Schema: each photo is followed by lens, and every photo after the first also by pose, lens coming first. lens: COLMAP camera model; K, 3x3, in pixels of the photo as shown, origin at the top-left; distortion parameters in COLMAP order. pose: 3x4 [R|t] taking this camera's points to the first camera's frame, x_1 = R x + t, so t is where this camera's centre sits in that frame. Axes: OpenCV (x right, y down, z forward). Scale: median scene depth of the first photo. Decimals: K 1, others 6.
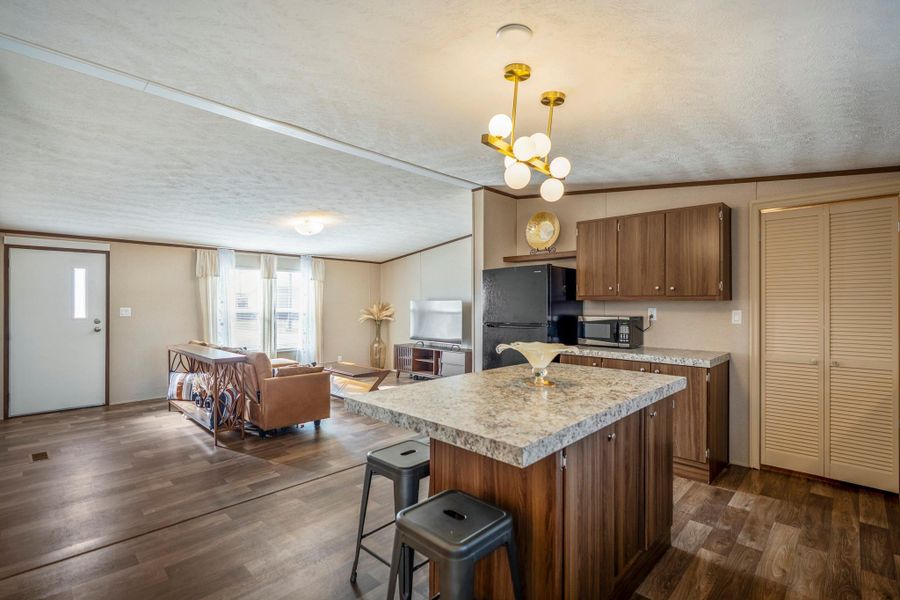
lens RADIAL K [[416.6, 0, 451.7], [0, 416.6, 303.5], [0, 0, 1]] dist [-0.007031, 0.001908]
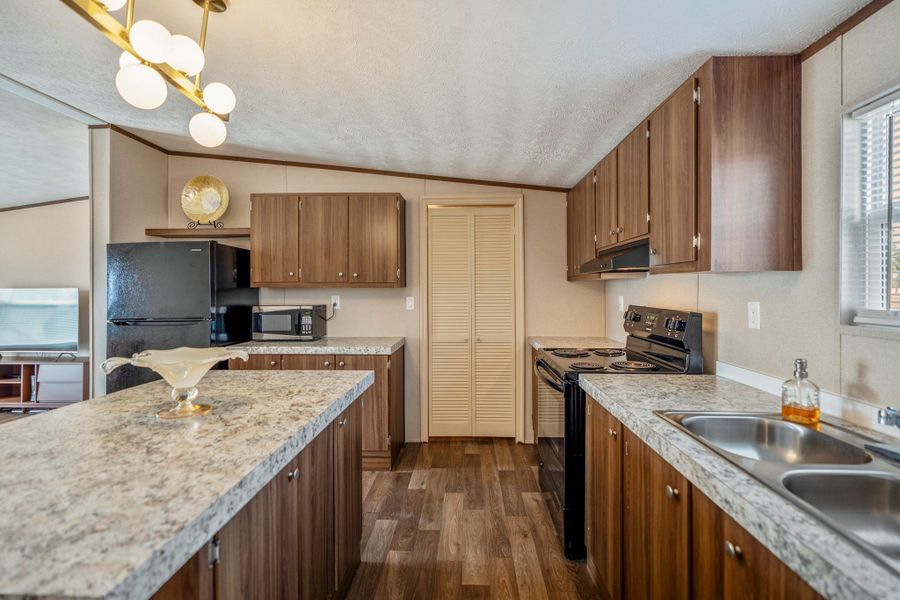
lens RADIAL K [[431.1, 0, 452.8], [0, 431.1, 288.0], [0, 0, 1]] dist [-0.003141, 0.002326]
pose [[0.750123, 0.000047, 0.661298, 0.042053], [0.005455, 0.999966, -0.006259, 0.001336], [-0.661276, 0.008302, 0.750097, 0.109029]]
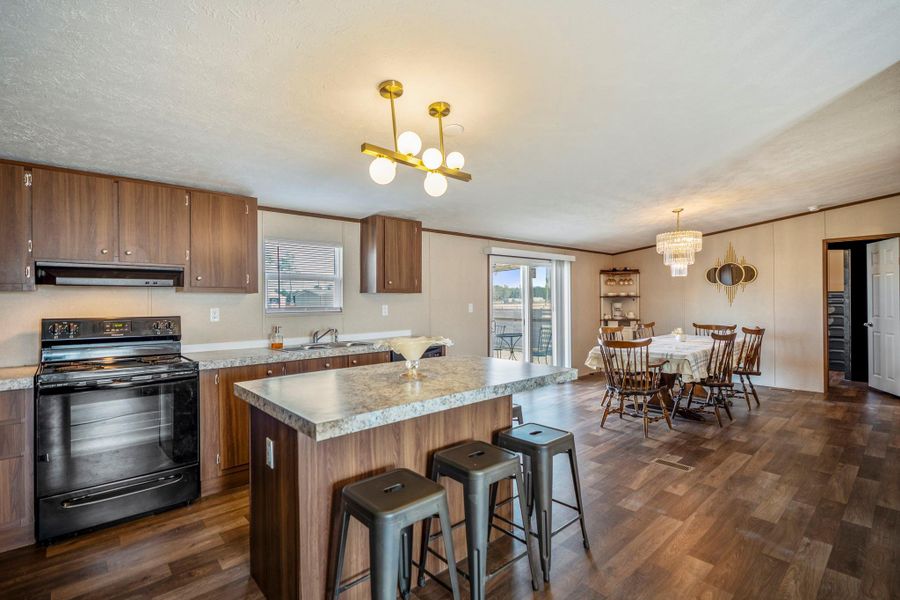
lens RADIAL K [[431.1, 0, 442.9], [0, 431.1, 303.1], [0, 0, 1]] dist [-0.003141, 0.002326]
pose [[-0.996814, 0.006340, 0.079514, 0.042649], [0.006938, 0.999950, 0.007251, 0.000201], [-0.079464, 0.007779, -0.996807, 1.923592]]
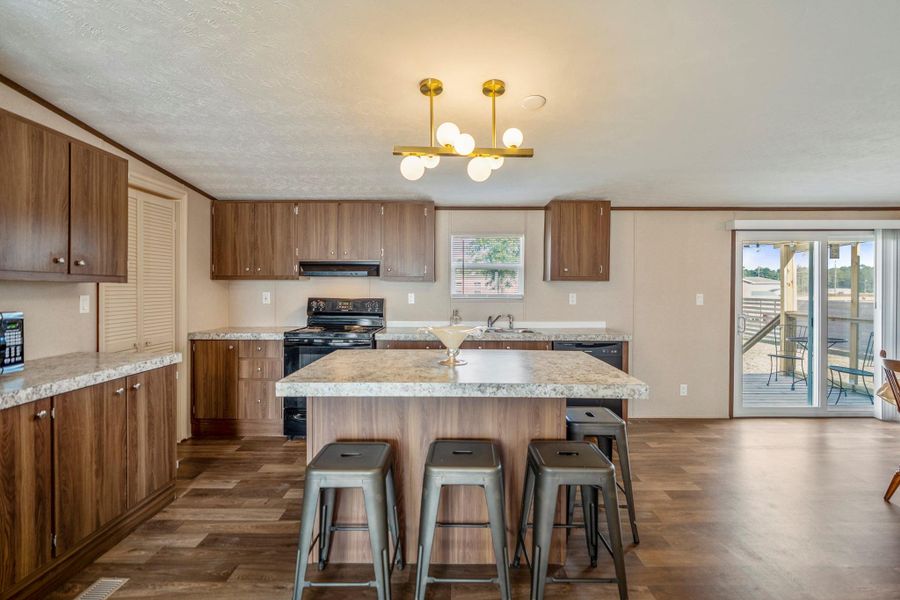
lens RADIAL K [[416.6, 0, 450.5], [0, 416.6, 295.0], [0, 0, 1]] dist [-0.007031, 0.001908]
pose [[-0.682312, -0.016139, 0.730883, -0.557998], [-0.004040, 0.999824, 0.018307, -0.002668], [-0.731050, 0.009538, -0.682257, 1.584699]]
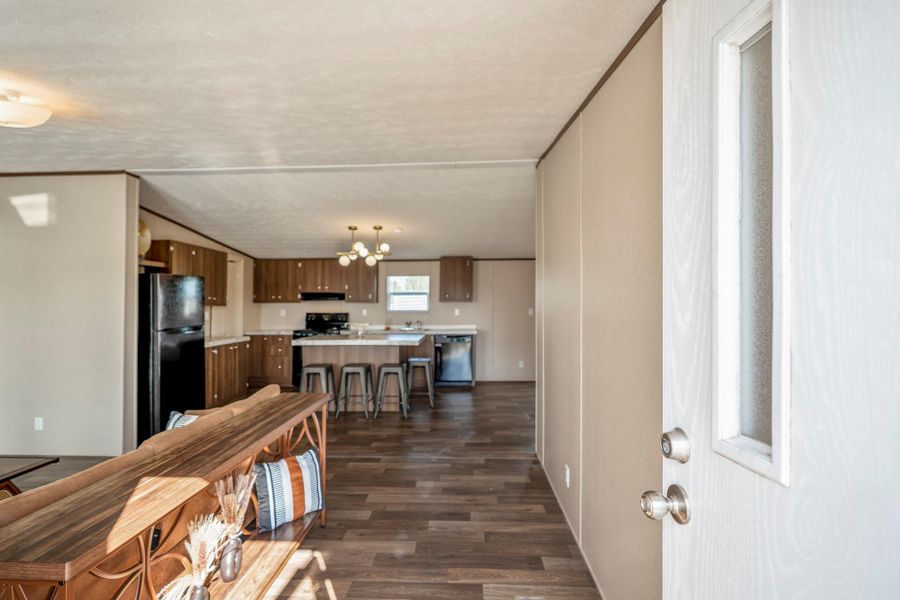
lens RADIAL K [[431.1, 0, 450.3], [0, 431.1, 293.4], [0, 0, 1]] dist [-0.003141, 0.002326]
pose [[-0.667128, 0.021364, 0.744637, -2.150070], [0.005101, 0.999696, -0.024111, -0.019045], [-0.744925, -0.012287, -0.667035, 2.241423]]
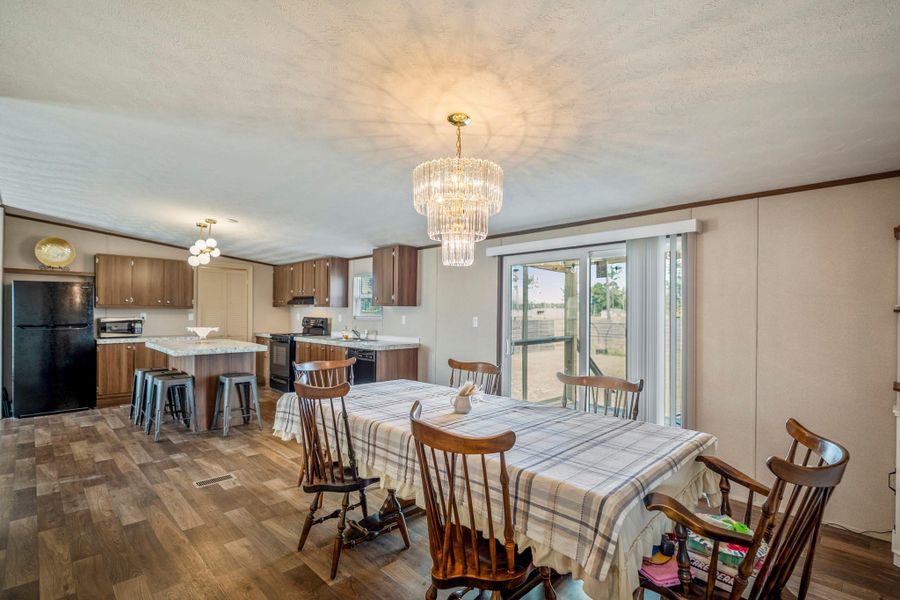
lens RADIAL K [[431.1, 0, 455.6], [0, 431.1, 312.7], [0, 0, 1]] dist [-0.003141, 0.002326]
pose [[0.037033, -0.006349, 0.999294, -2.204062], [-0.006435, 0.999958, 0.006591, -0.016243], [-0.999293, -0.006675, 0.036990, -0.648591]]
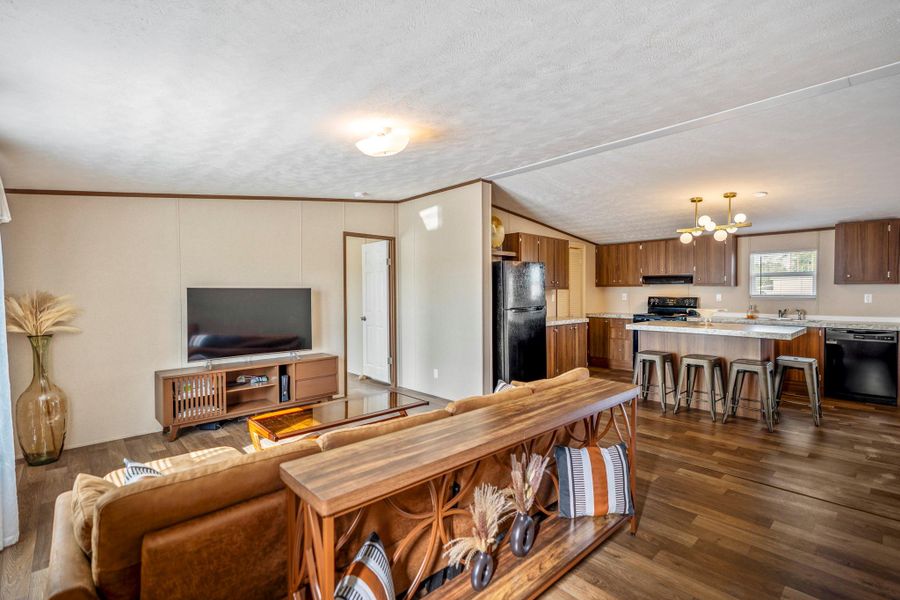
lens RADIAL K [[416.6, 0, 459.4], [0, 416.6, 289.7], [0, 0, 1]] dist [-0.007031, 0.001908]
pose [[0.044812, 0.001805, 0.998994, -2.067839], [0.004922, 0.999986, -0.002027, -0.007467], [-0.998983, 0.005008, 0.044803, 2.100789]]
